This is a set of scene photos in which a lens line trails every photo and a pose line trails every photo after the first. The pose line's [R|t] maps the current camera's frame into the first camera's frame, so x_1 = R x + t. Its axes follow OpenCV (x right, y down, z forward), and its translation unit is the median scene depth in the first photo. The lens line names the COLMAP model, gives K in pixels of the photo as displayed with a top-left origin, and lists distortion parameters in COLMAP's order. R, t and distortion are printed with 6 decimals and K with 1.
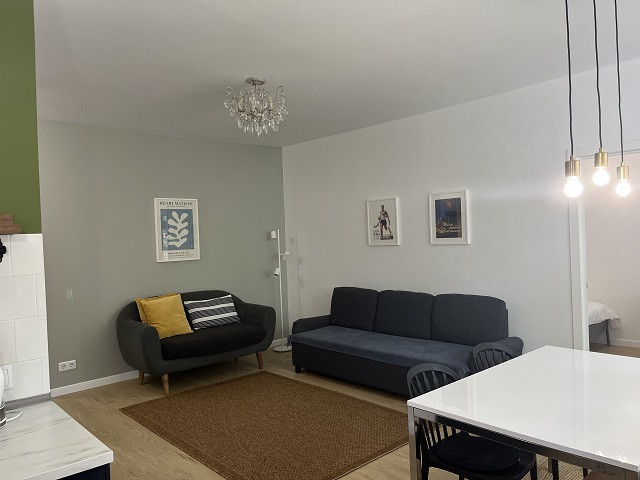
lens RADIAL K [[484.4, 0, 320.0], [0, 484.4, 237.0], [0, 0, 1]] dist [0.039553, -0.053336]
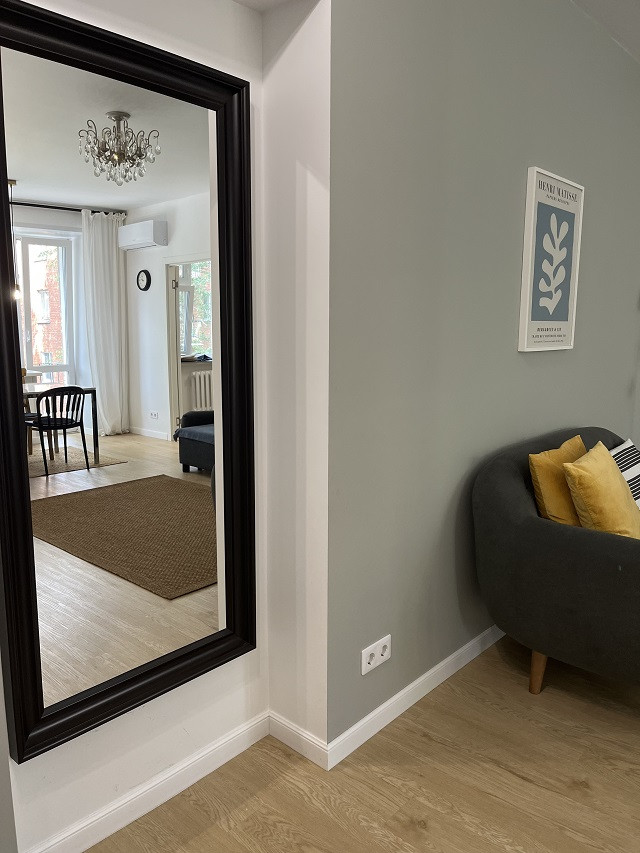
lens RADIAL K [[645.6, 0, 316.8], [0, 645.6, 429.2], [0, 0, 1]] dist [0.039553, -0.053336]
pose [[0.993104, 0.030760, 0.113127, -0.581078], [-0.047474, 0.987822, 0.148167, 0.048116], [-0.107192, -0.152516, 0.982471, 0.568124]]
